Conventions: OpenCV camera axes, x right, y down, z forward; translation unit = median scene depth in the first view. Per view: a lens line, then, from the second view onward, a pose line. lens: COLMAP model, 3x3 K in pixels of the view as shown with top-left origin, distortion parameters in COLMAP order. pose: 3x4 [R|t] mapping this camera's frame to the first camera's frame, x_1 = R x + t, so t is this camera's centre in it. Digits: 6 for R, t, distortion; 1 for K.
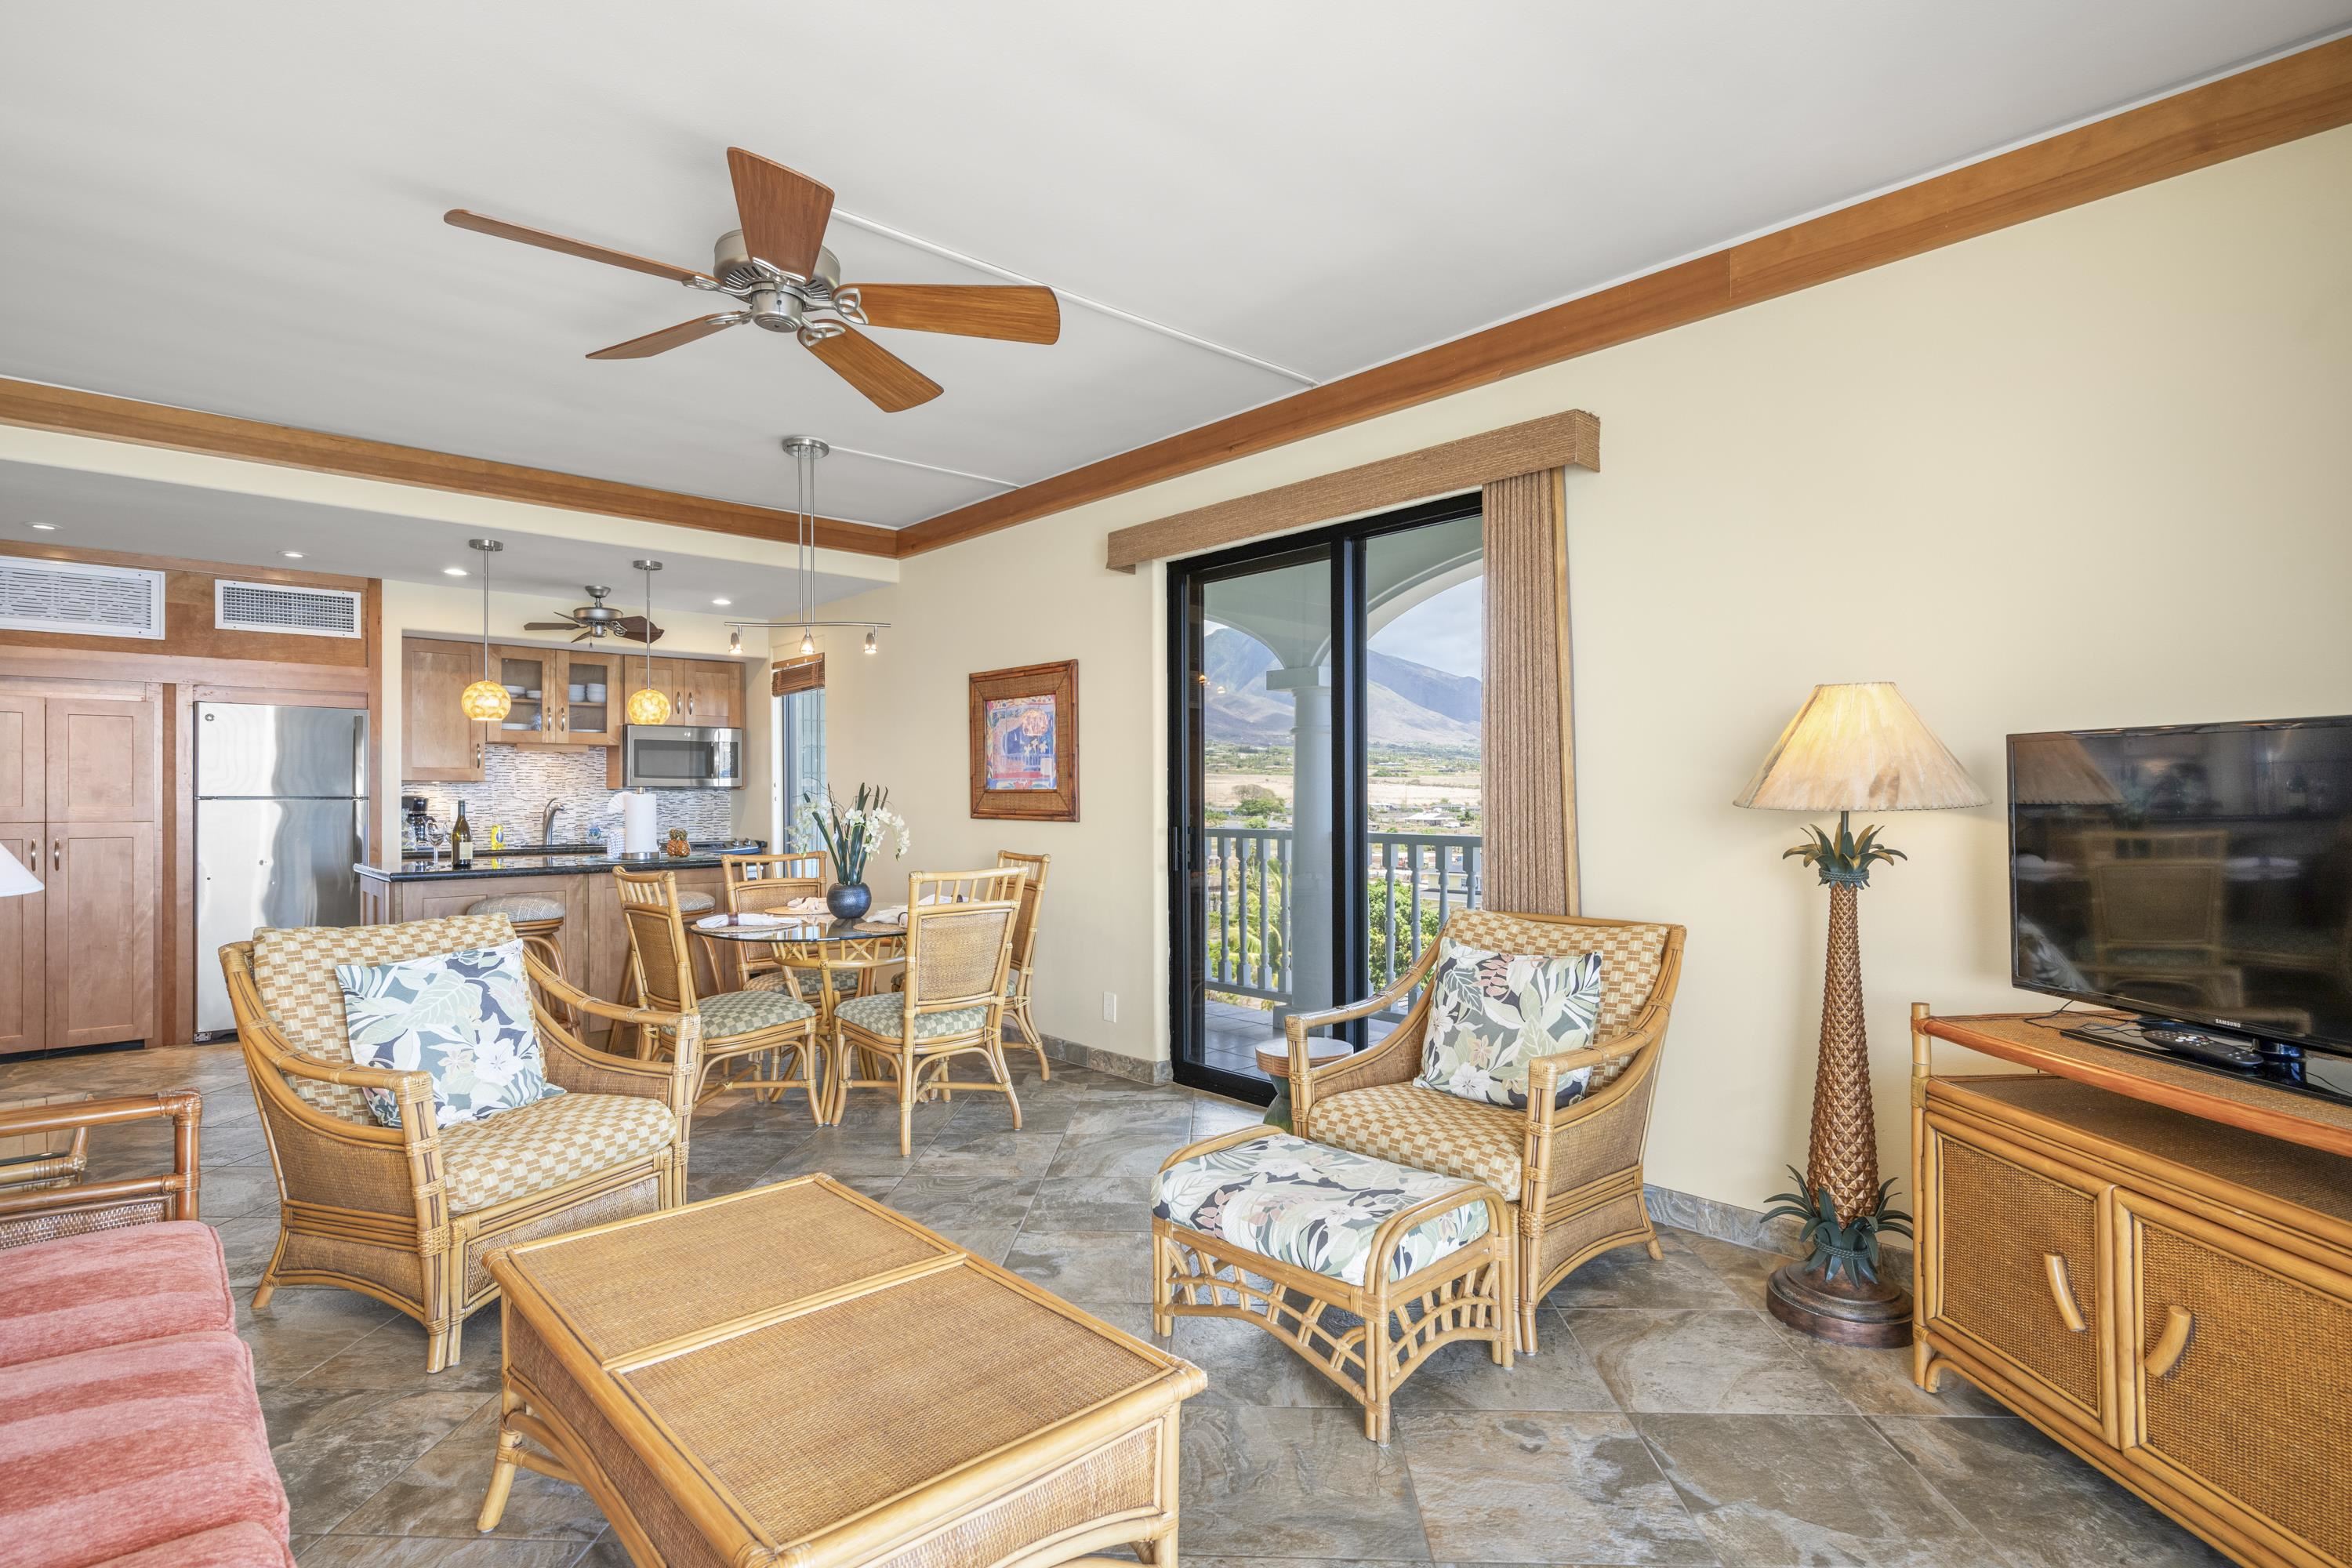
lens RADIAL K [[1149.5, 0, 1178.2], [0, 1149.5, 792.9], [0, 0, 1]] dist [-0.000221, 0.000179]
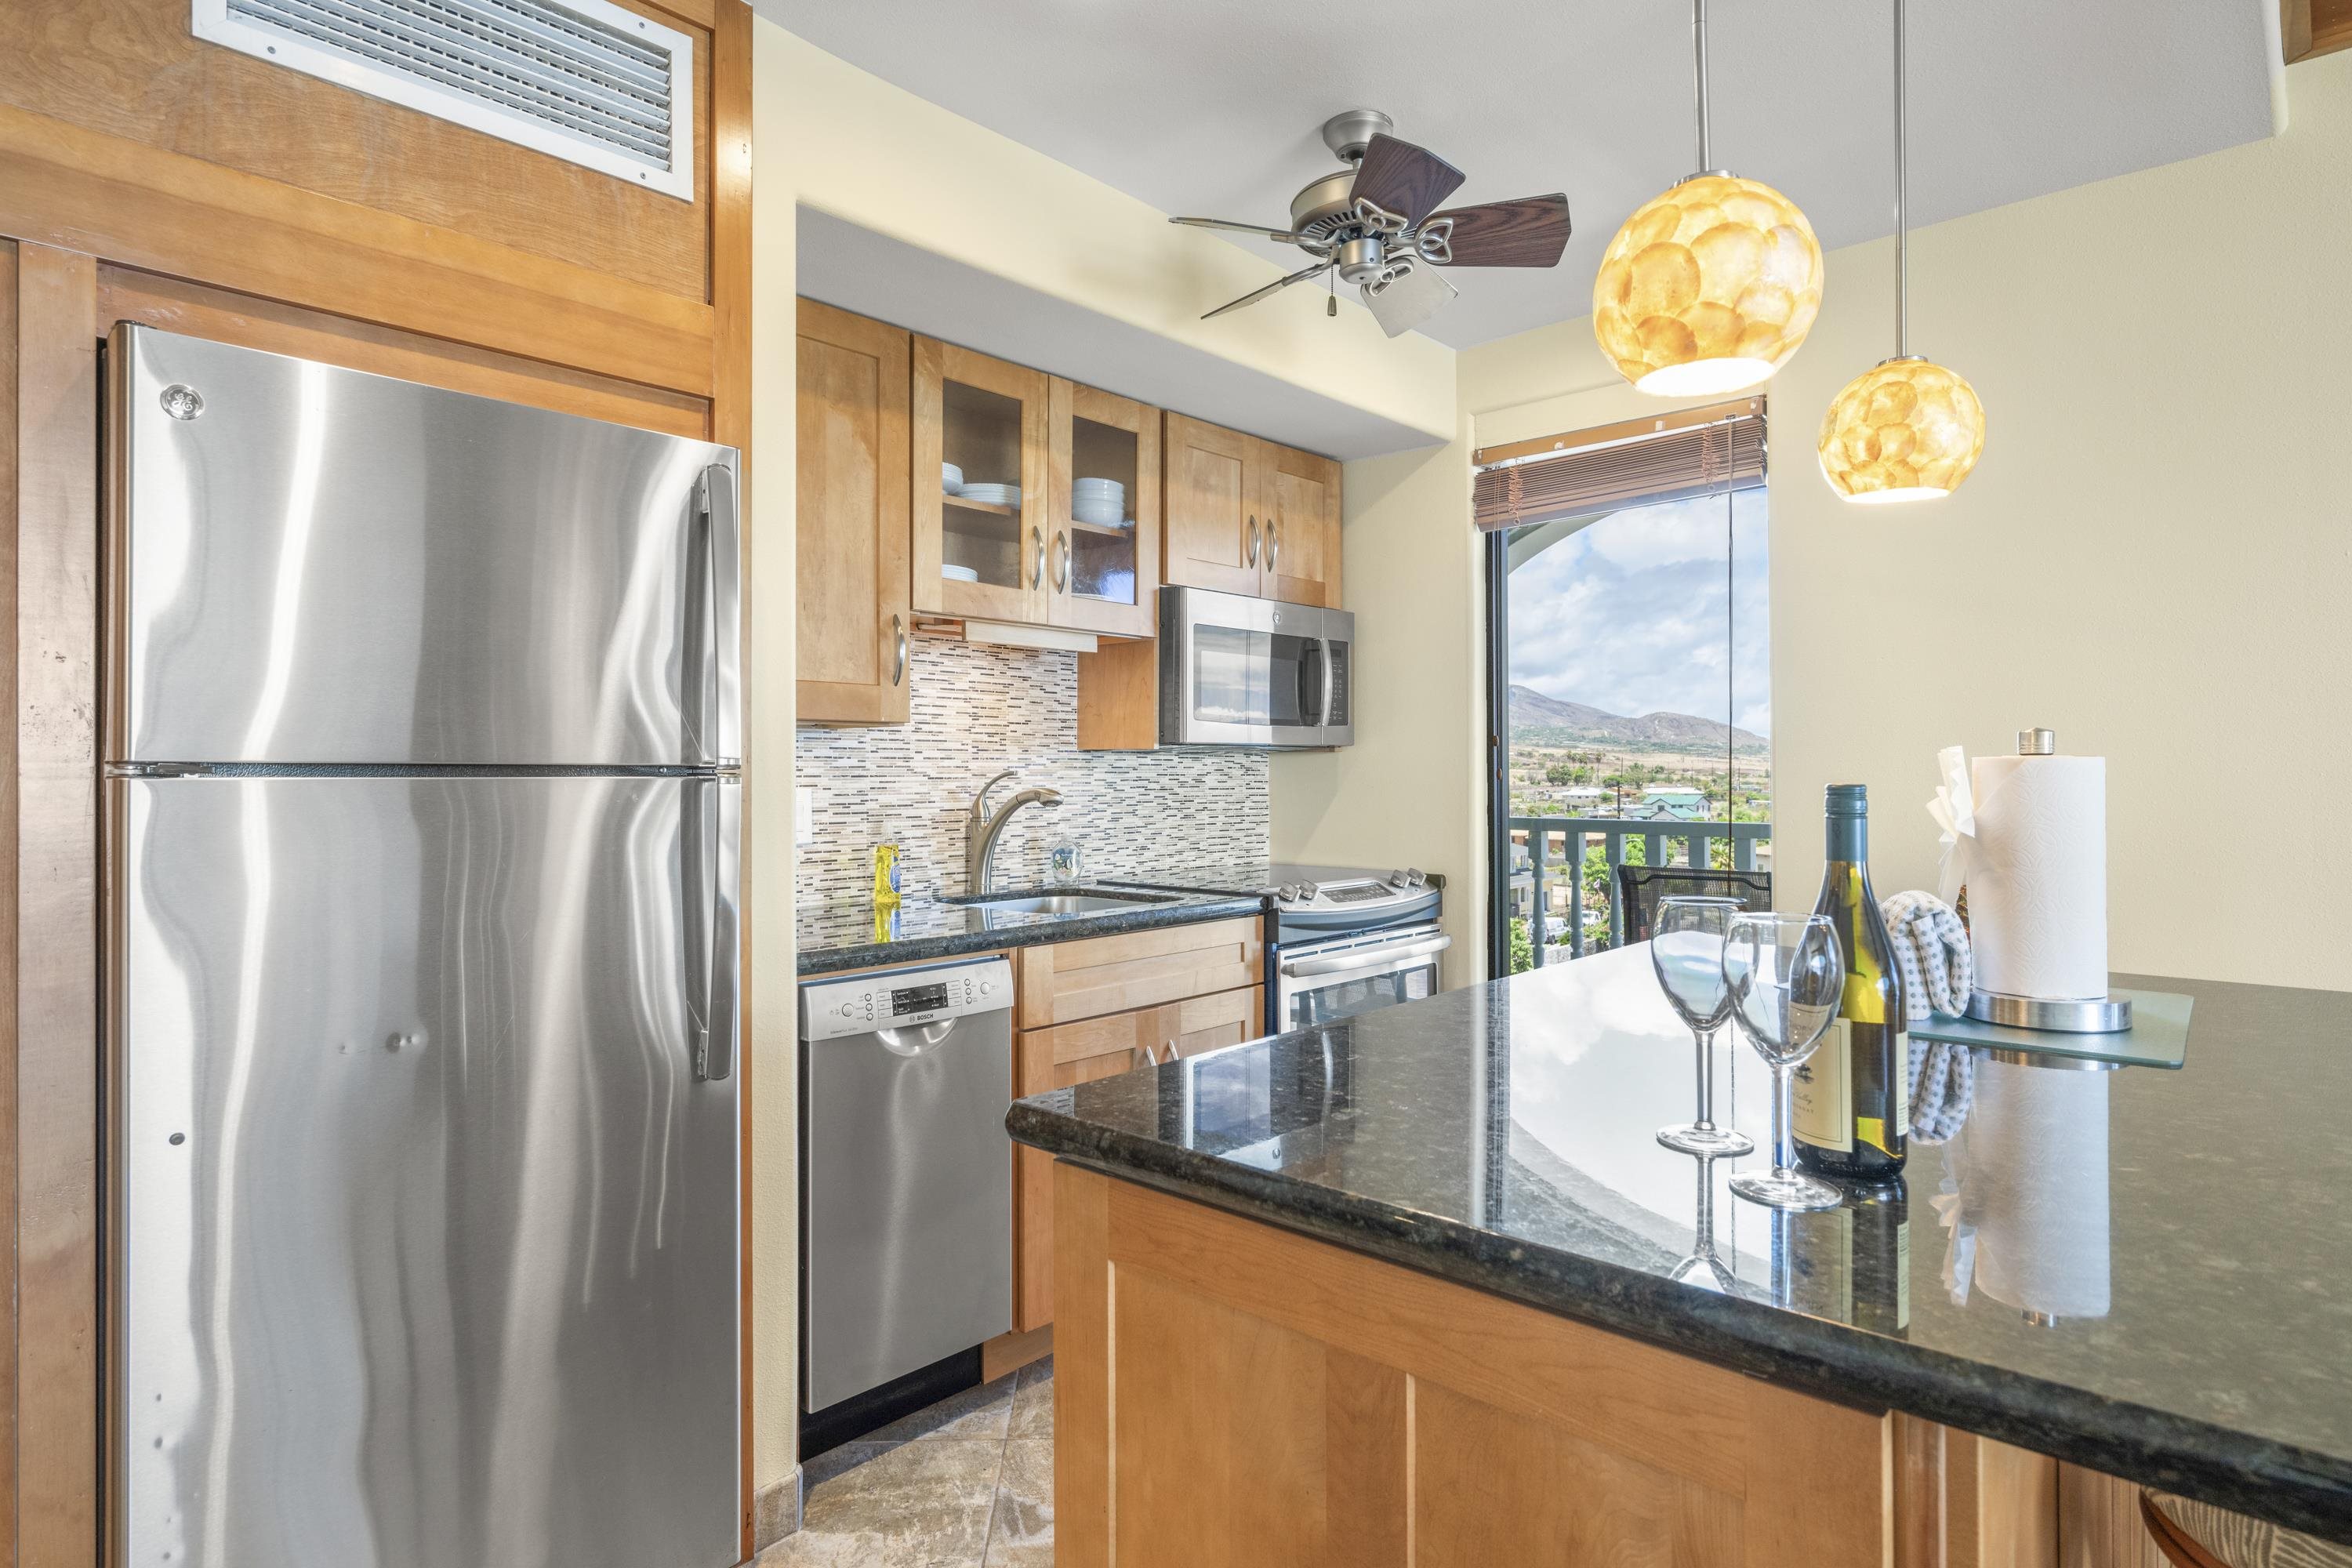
lens RADIAL K [[1260.5, 0, 1175.1], [0, 1260.5, 766.3], [0, 0, 1]] dist [0.000613, -0.000283]
pose [[0.997045, 0.002773, 0.076774, -1.128503], [-0.002723, 0.999996, -0.000763, 0.006157], [-0.076776, 0.000552, 0.997048, 1.252459]]
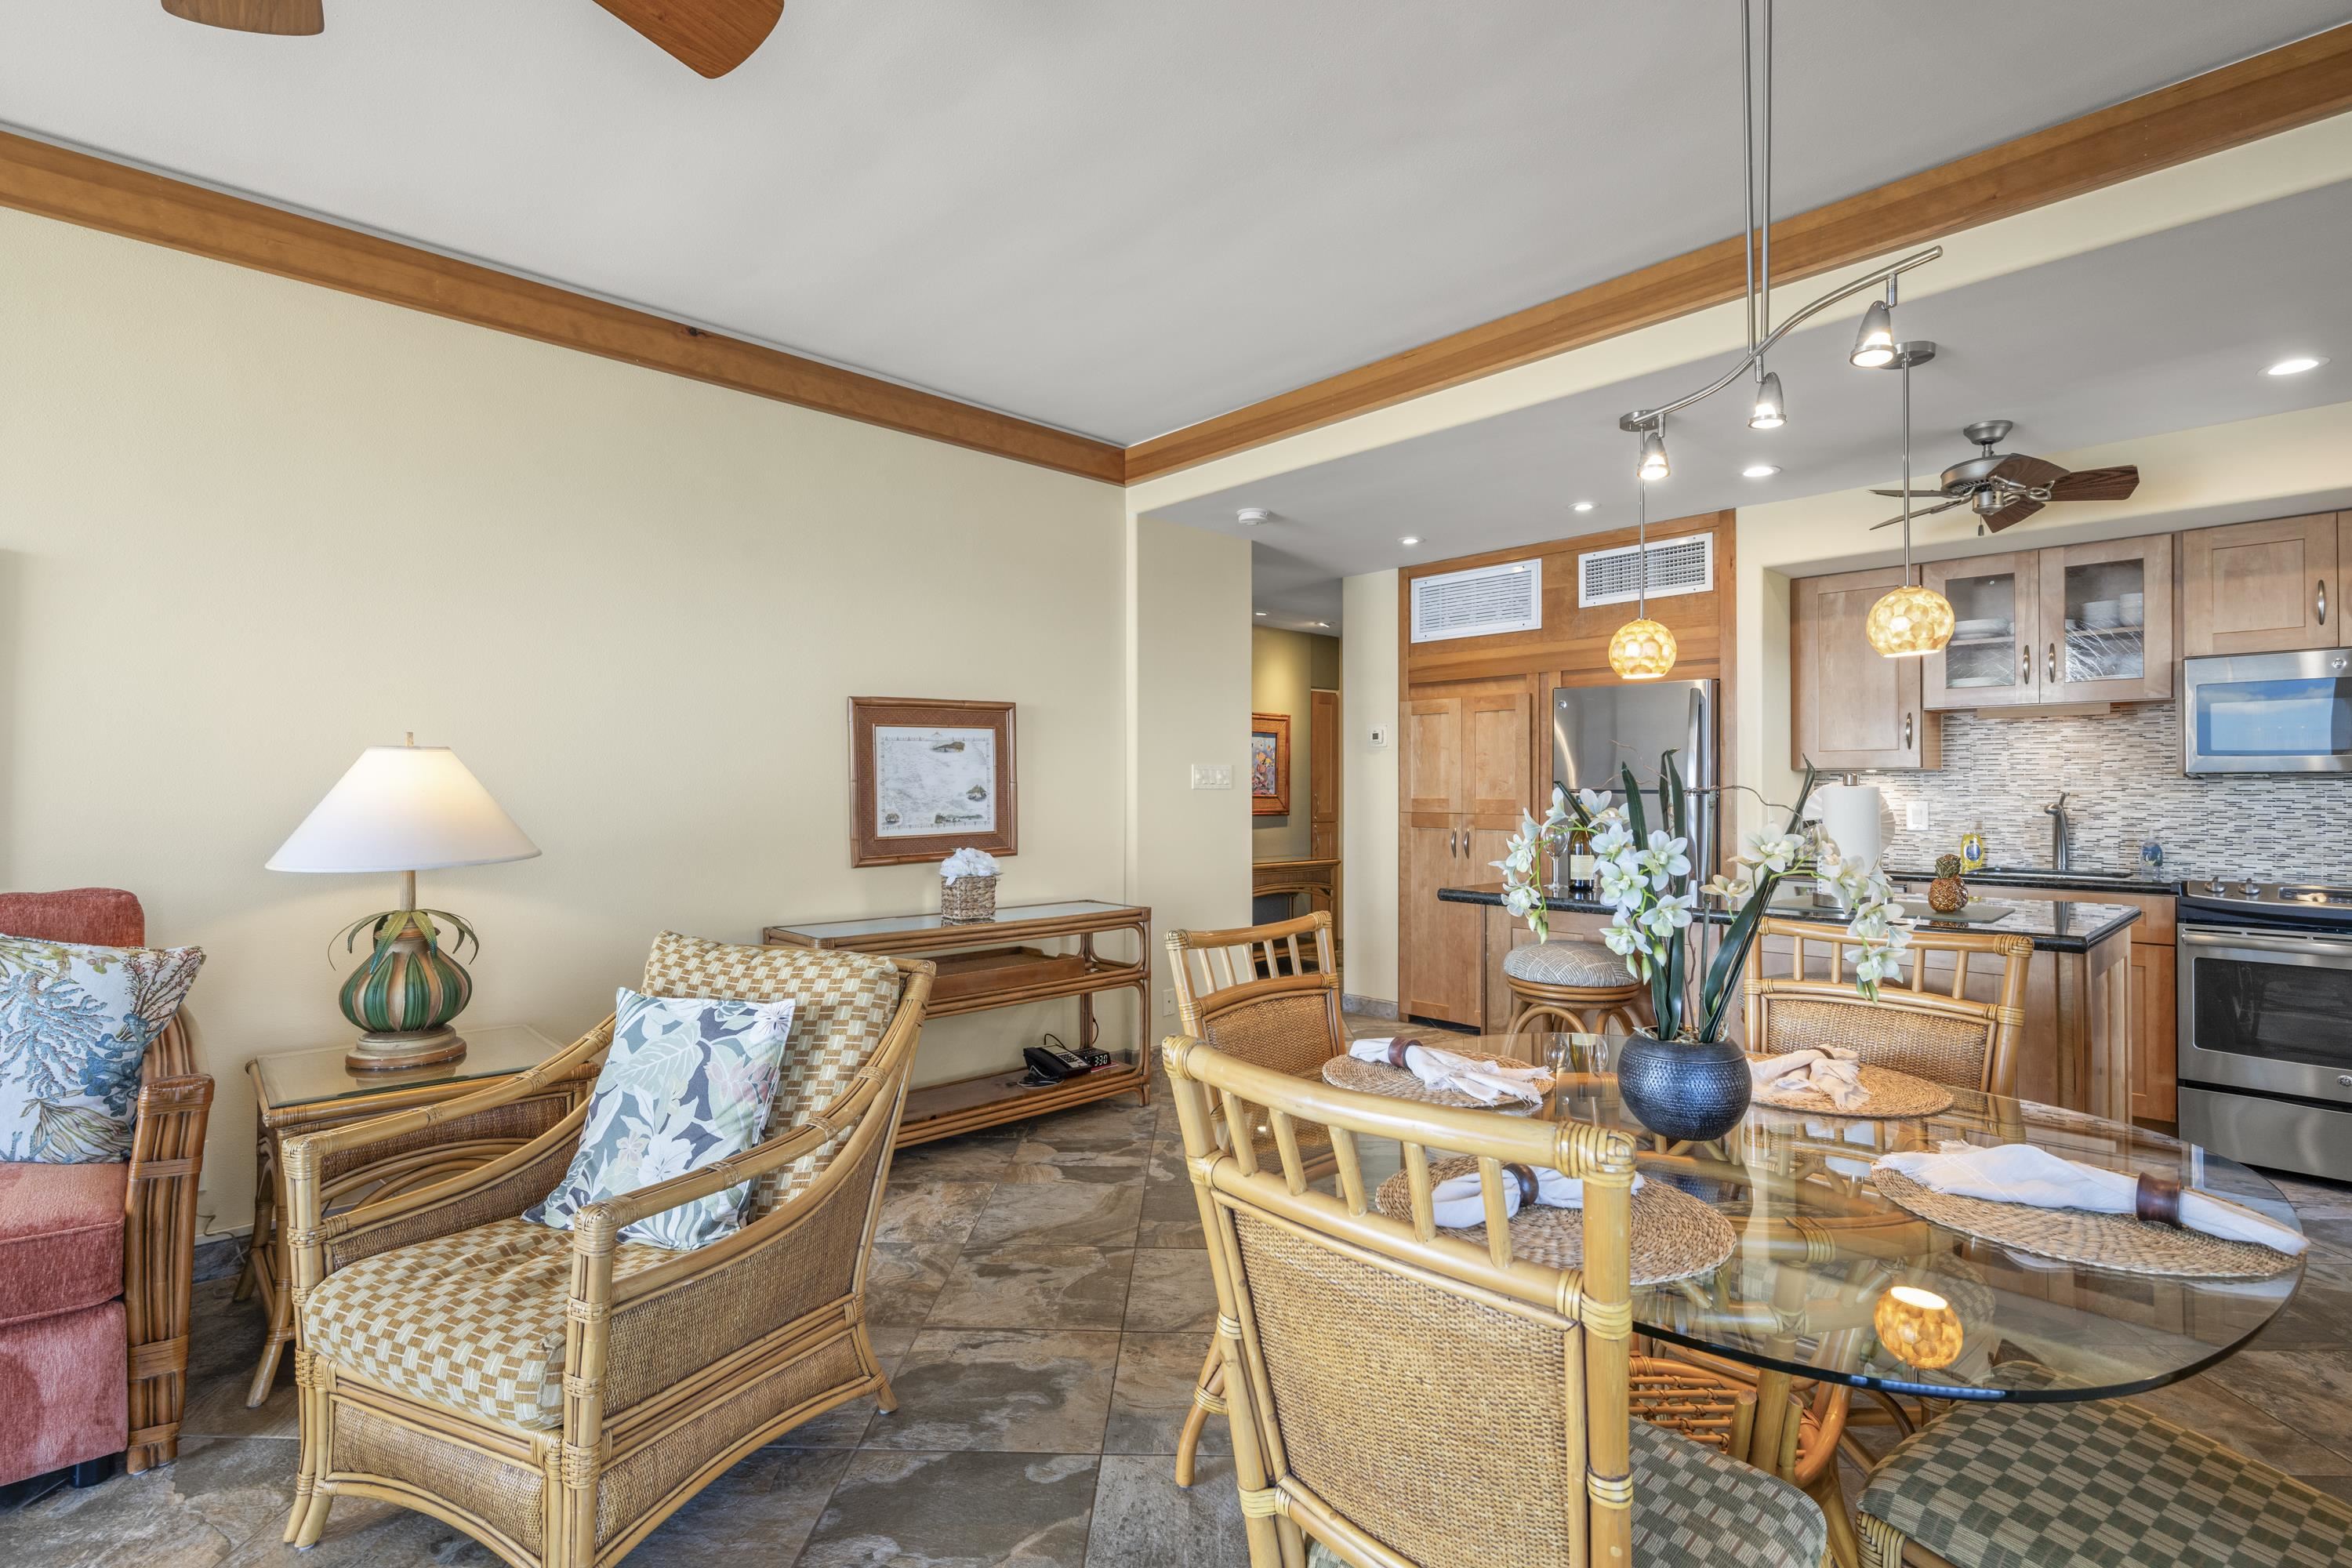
lens RADIAL K [[1102.0, 0, 1181.0], [0, 1102.0, 780.0], [0, 0, 1]] dist [-0.000796, 0.000272]
pose [[0.014290, -0.008409, -0.999863, 0.071600], [0.001175, 0.999964, -0.008393, 0.003842], [0.999897, -0.001054, 0.014299, 1.142068]]
